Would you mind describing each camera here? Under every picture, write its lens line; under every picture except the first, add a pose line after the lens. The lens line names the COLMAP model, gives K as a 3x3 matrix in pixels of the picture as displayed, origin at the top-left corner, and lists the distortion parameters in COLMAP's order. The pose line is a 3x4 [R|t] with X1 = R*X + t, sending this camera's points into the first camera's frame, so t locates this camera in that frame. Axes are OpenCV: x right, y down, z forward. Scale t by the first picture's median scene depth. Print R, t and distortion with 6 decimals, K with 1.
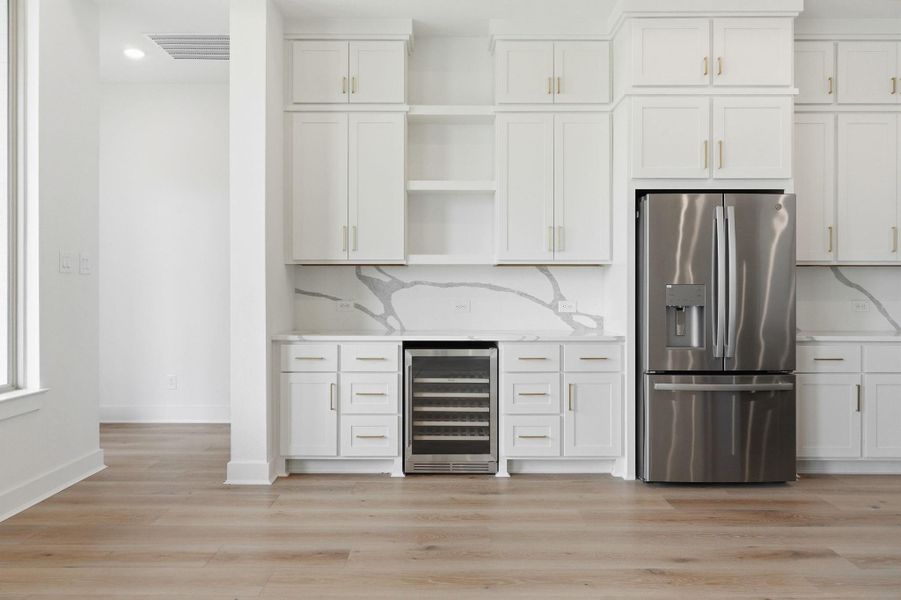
lens RADIAL K [[674.6, 0, 449.8], [0, 674.6, 290.1], [0, 0, 1]] dist [0.001228, 0.004556]
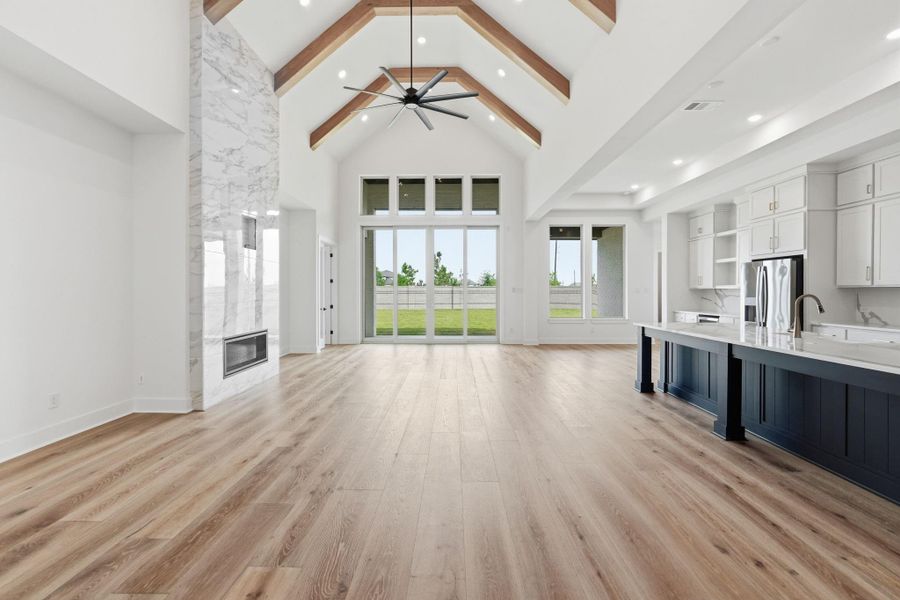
lens RADIAL K [[386.1, 0, 448.1], [0, 386.1, 292.5], [0, 0, 1]] dist [-0.003032, 0.000109]
pose [[-0.014720, 0.001106, -0.999891, 1.728390], [0.000281, 0.999999, 0.001102, -0.026812], [0.999892, -0.000264, -0.014720, -0.127010]]
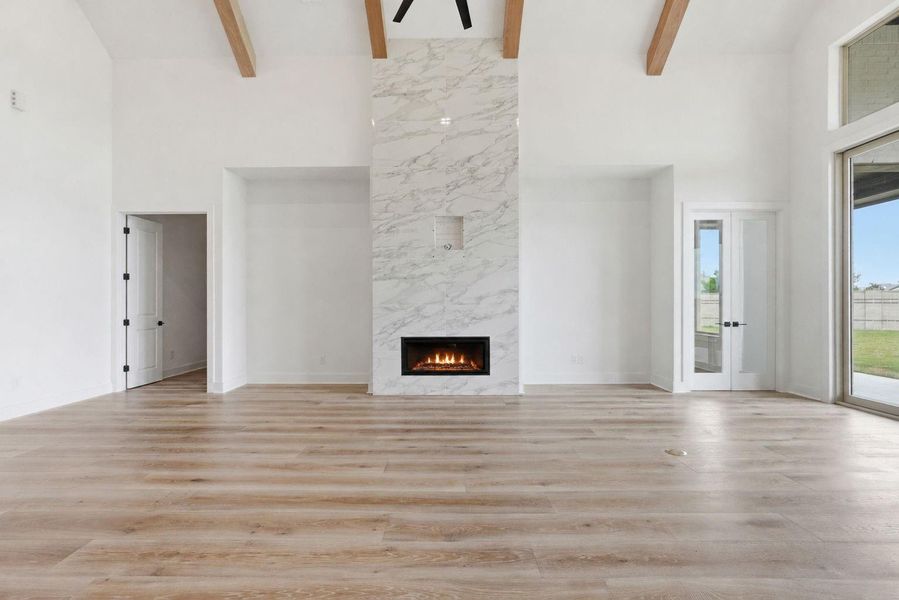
lens RADIAL K [[387.5, 0, 446.8], [0, 387.5, 303.6], [0, 0, 1]] dist [-0.003382, -0.000159]
pose [[-0.999970, -0.002516, 0.007310, 0.518127], [-0.002514, 0.999997, 0.000190, -0.001461], [-0.007311, 0.000172, -0.999973, 0.394698]]
